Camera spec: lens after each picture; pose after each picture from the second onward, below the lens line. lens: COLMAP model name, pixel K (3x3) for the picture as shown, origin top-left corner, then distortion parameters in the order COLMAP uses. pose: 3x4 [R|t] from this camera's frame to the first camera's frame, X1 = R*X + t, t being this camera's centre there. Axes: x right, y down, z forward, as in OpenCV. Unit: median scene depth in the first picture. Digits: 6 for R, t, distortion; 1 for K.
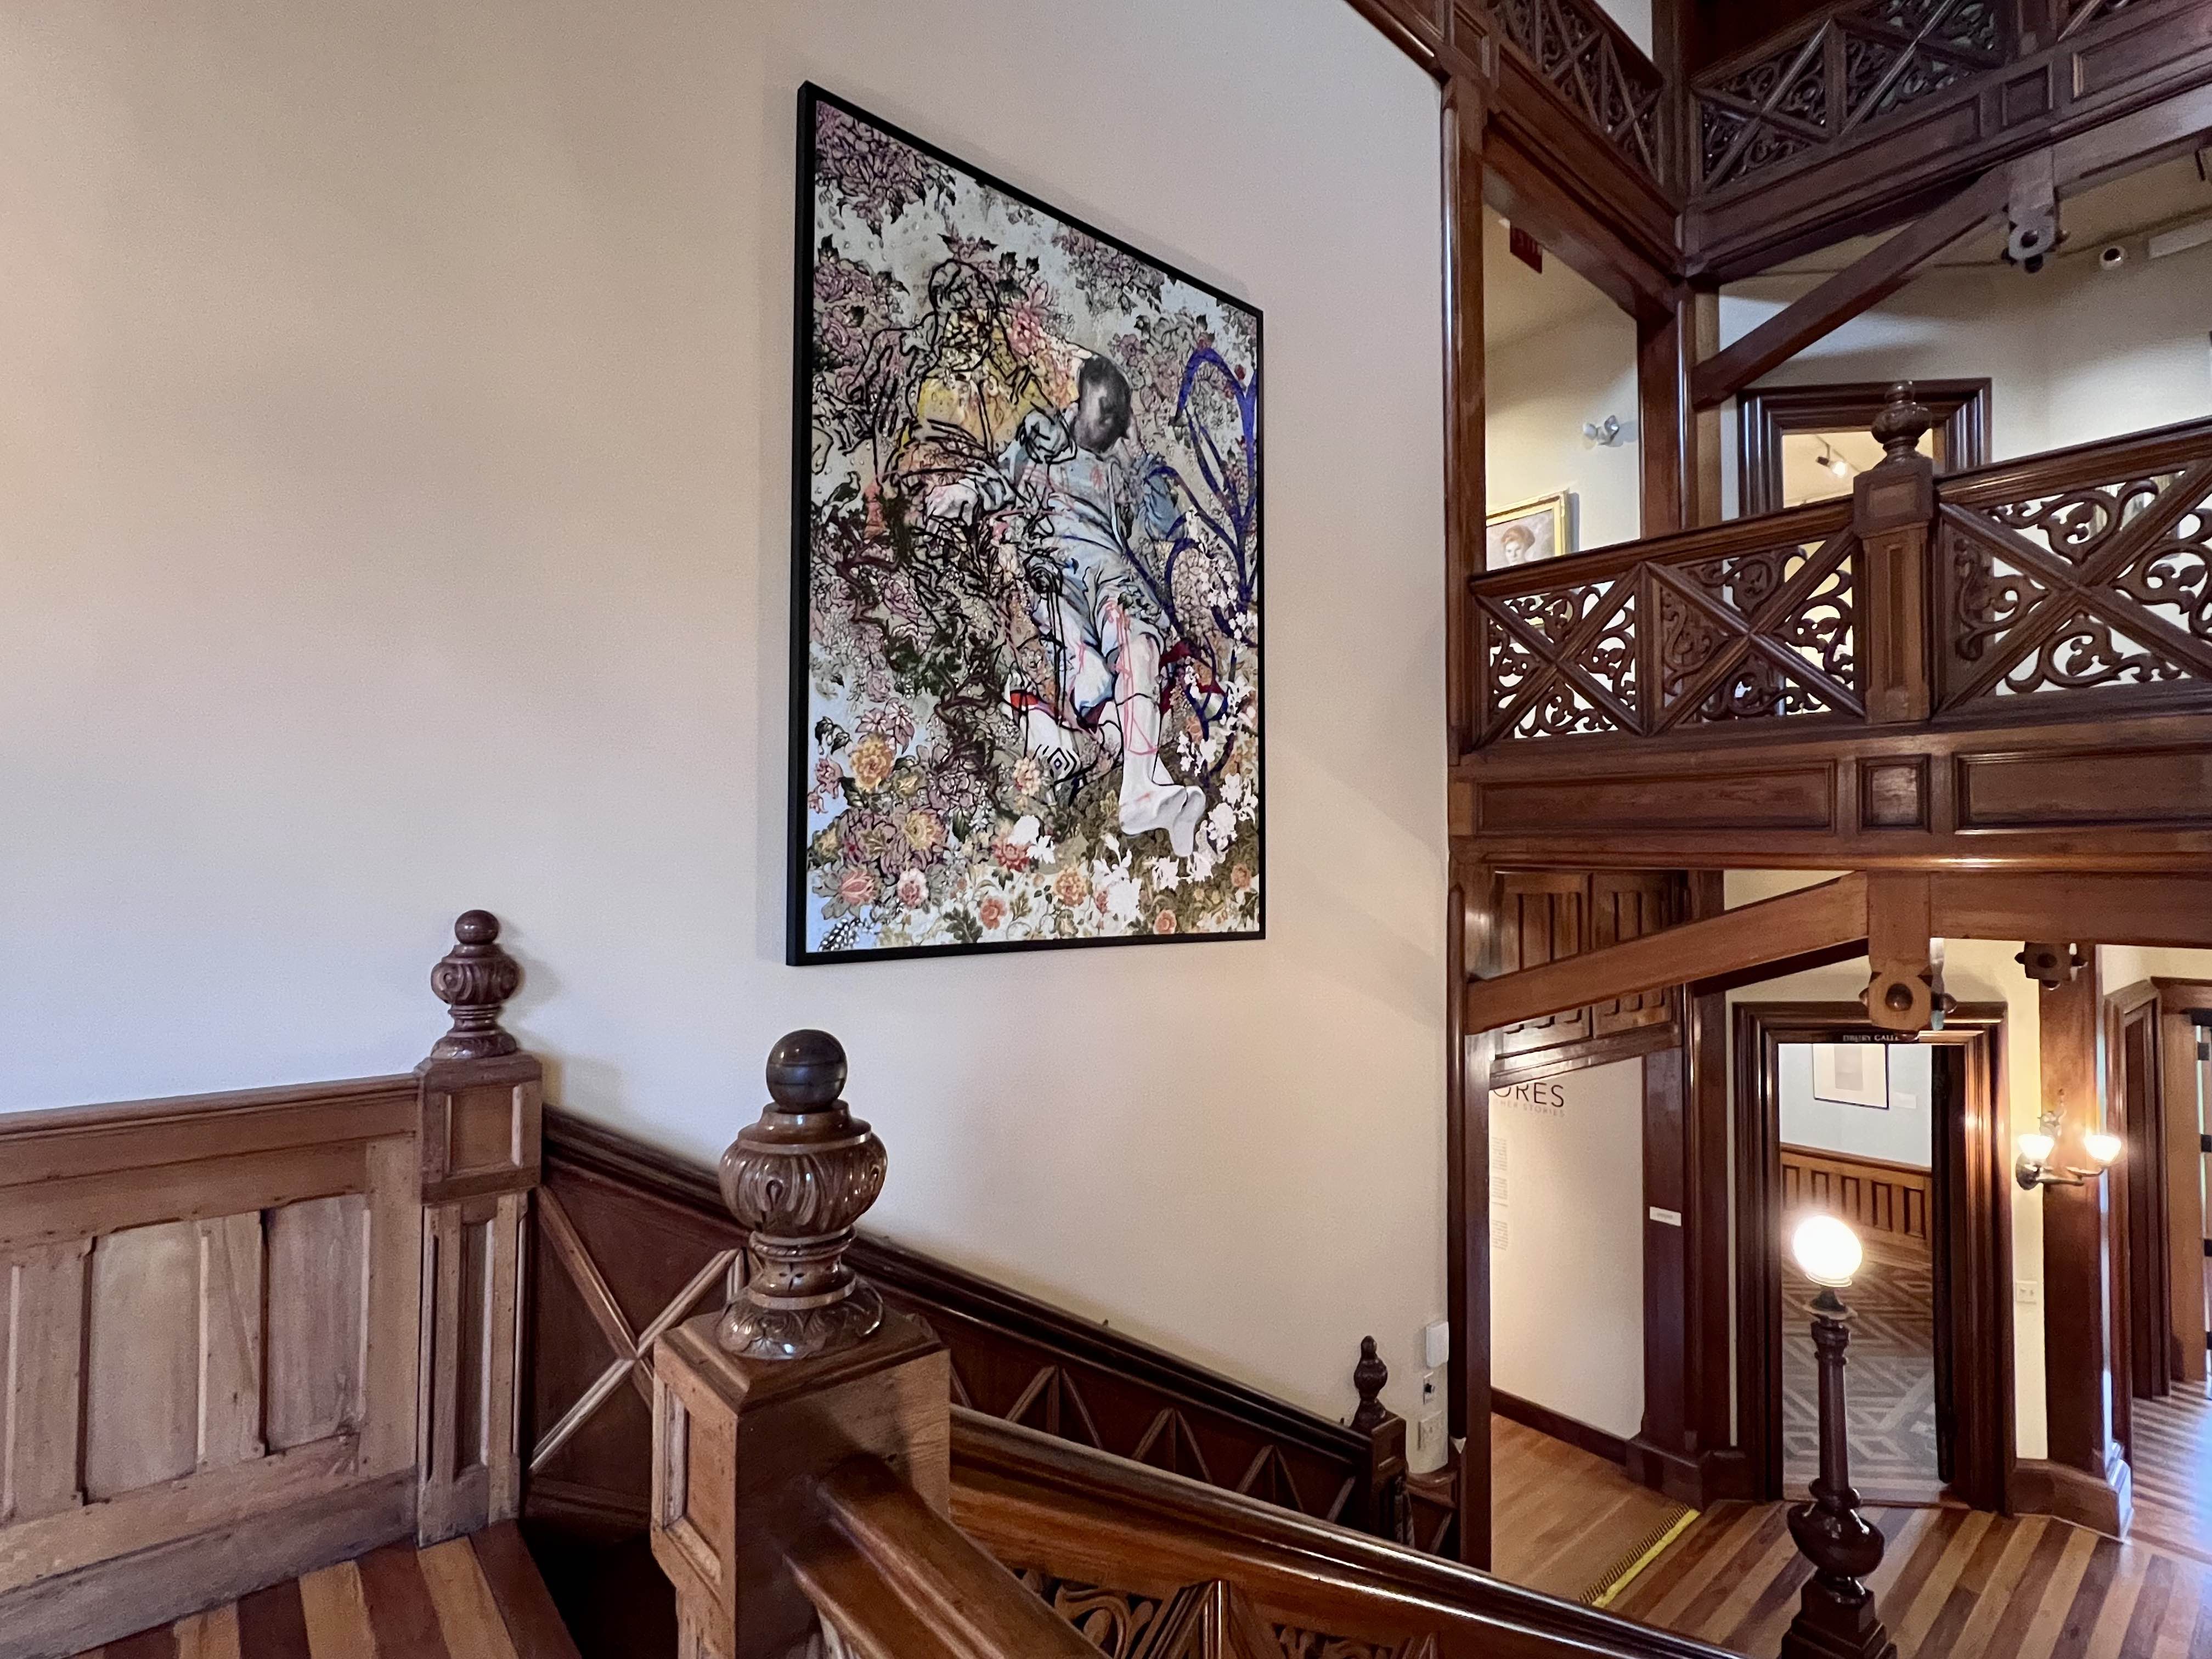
lens RADIAL K [[1087.2, 0, 1105.6], [0, 1087.2, 833.1], [0, 0, 1]] dist [0.004907, -0.002684]
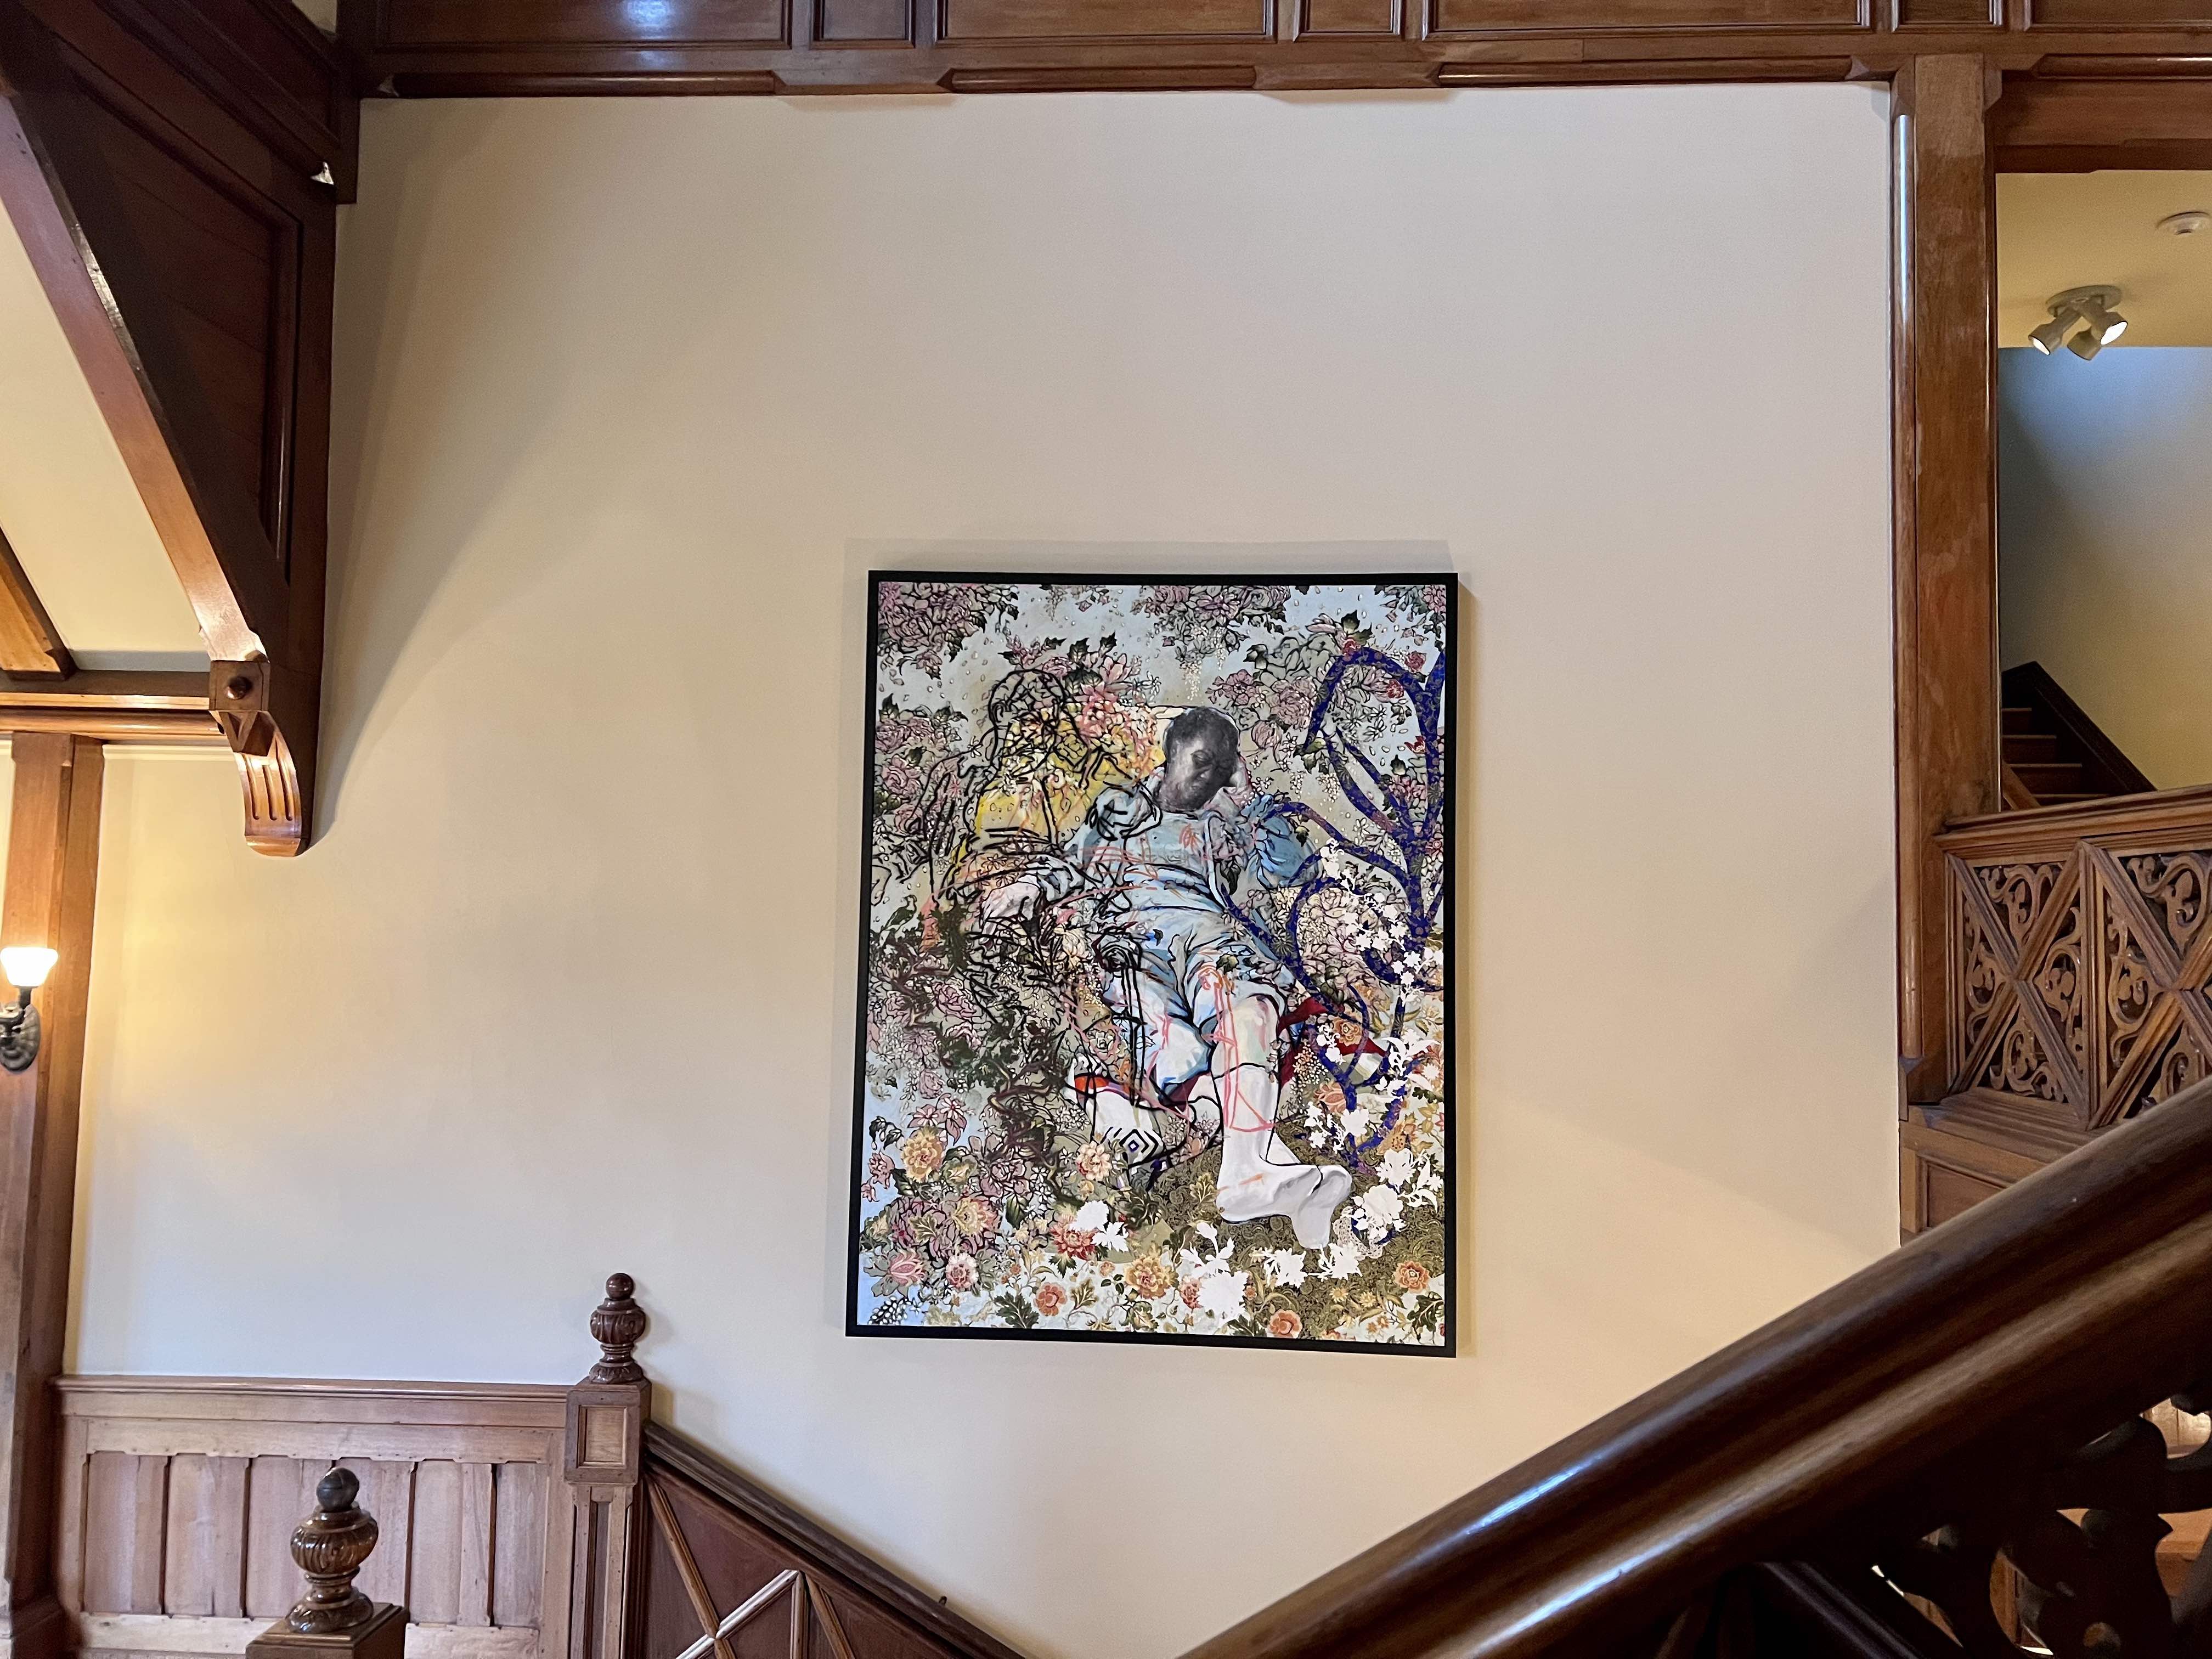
lens RADIAL K [[1682.9, 0, 1119.6], [0, 1682.9, 821.5], [0, 0, 1]] dist [0.067821, -0.051046]
pose [[0.715311, -0.039224, -0.697704, 1.042449], [0.008733, 0.998847, -0.047201, -0.291896], [0.698752, 0.027670, 0.714829, -0.097912]]
